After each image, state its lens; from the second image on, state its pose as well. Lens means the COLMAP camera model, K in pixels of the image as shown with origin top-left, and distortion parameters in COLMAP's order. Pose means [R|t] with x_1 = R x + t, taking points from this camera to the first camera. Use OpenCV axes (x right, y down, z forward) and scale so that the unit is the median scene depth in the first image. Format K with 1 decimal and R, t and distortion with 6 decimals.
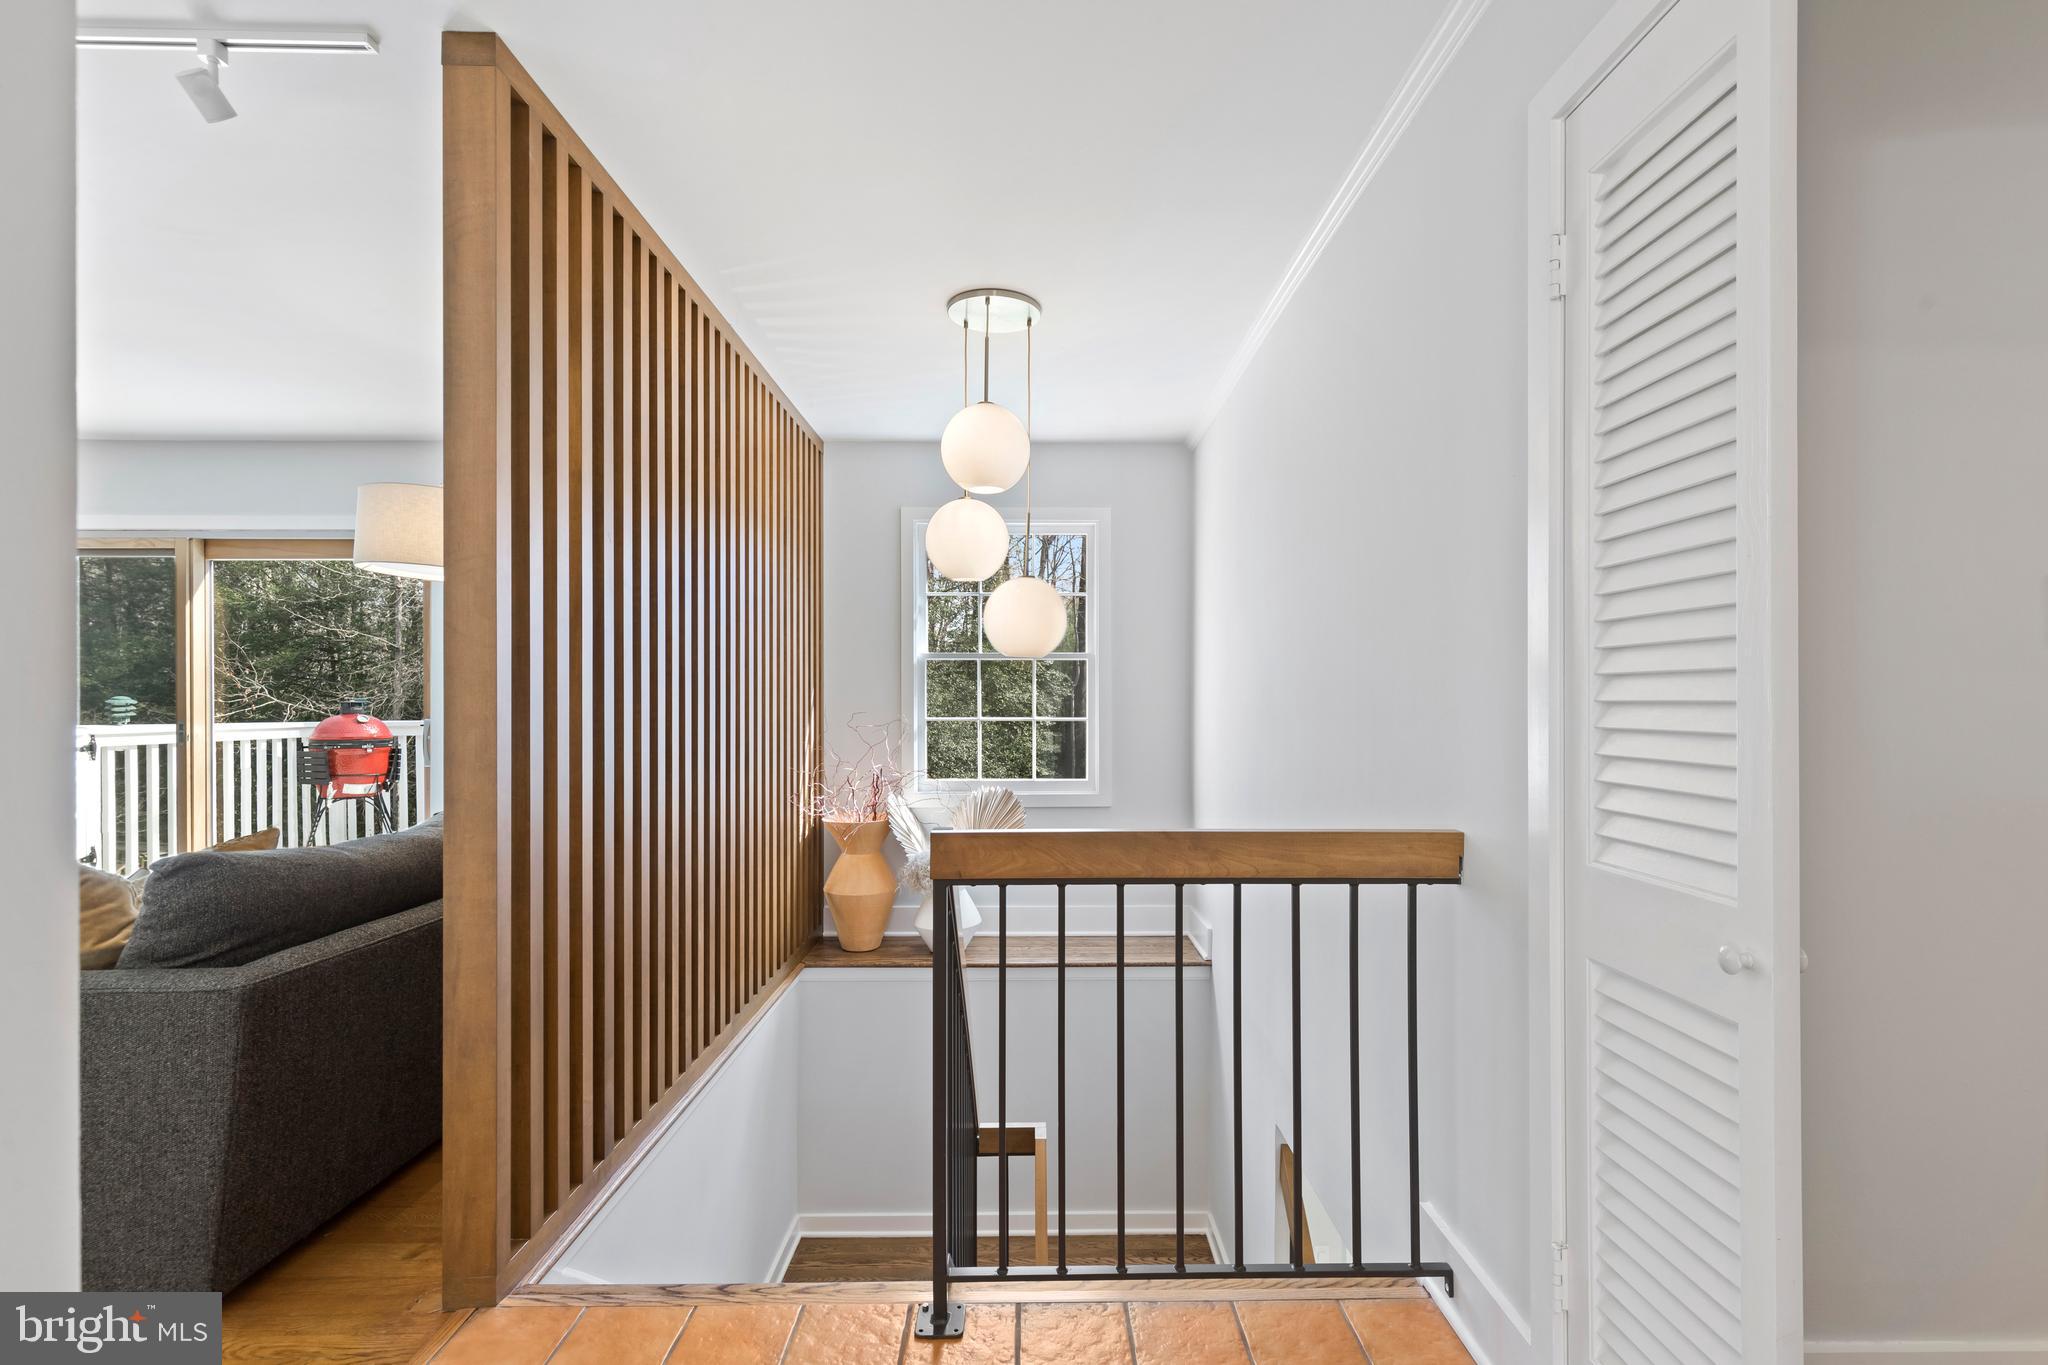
lens RADIAL K [[921.8, 0, 1062.7], [0, 921.8, 689.0], [0, 0, 1]] dist [0.004202, 0.000875]
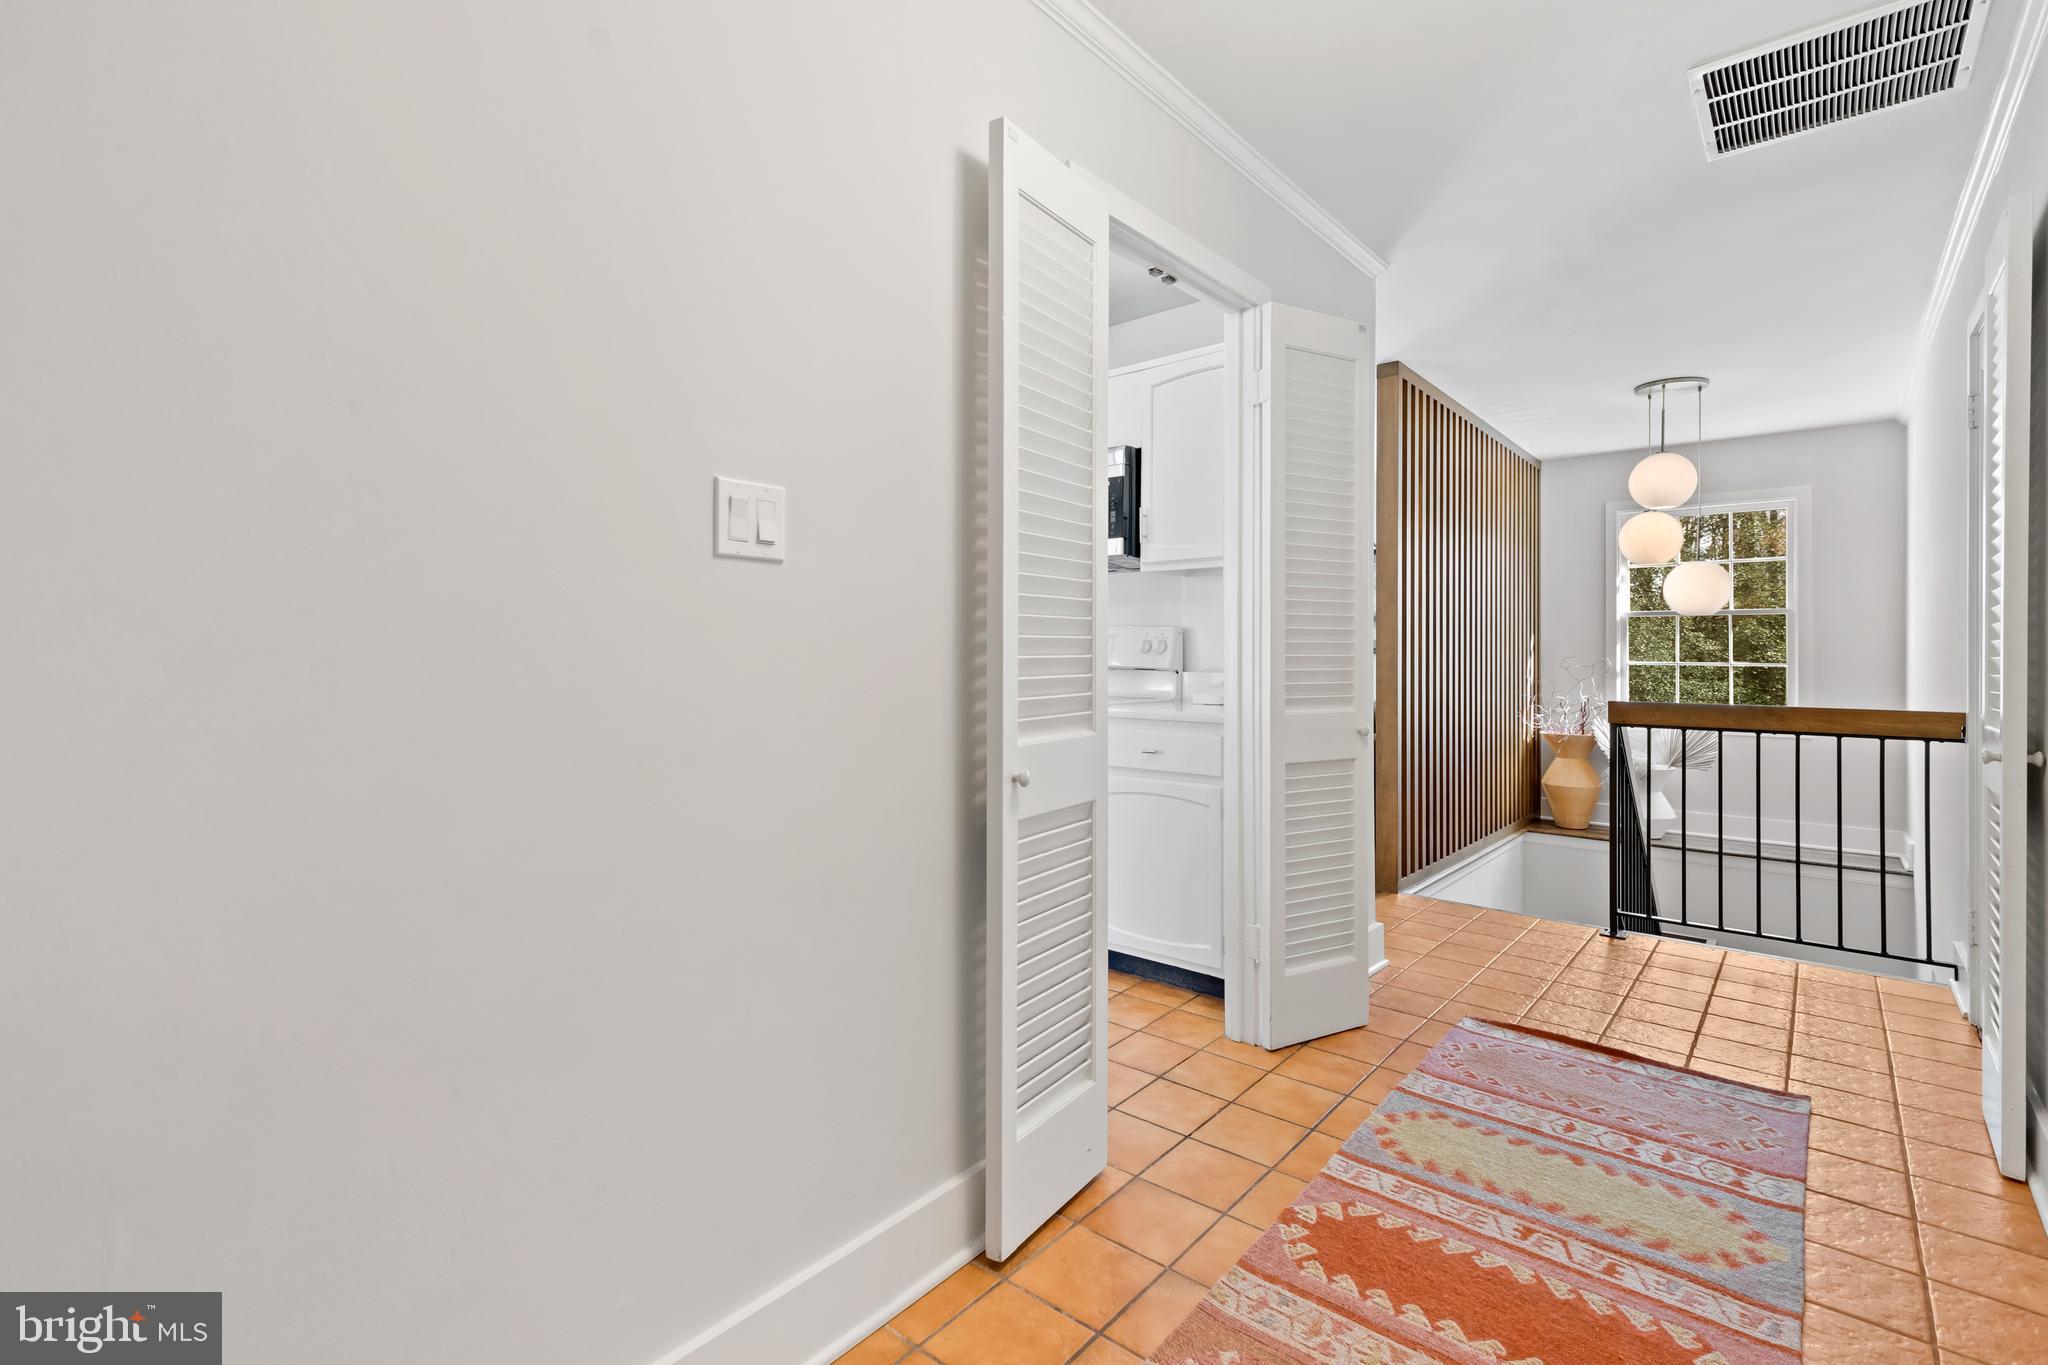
lens RADIAL K [[951.9, 0, 1025.6], [0, 951.9, 651.4], [0, 0, 1]] dist [0.010621, -0.000591]
pose [[0.741716, 0.001127, -0.670713, 0.140995], [0.000904, 0.999996, 0.002680, 0.014336], [0.670714, -0.002594, 0.741712, -0.639647]]
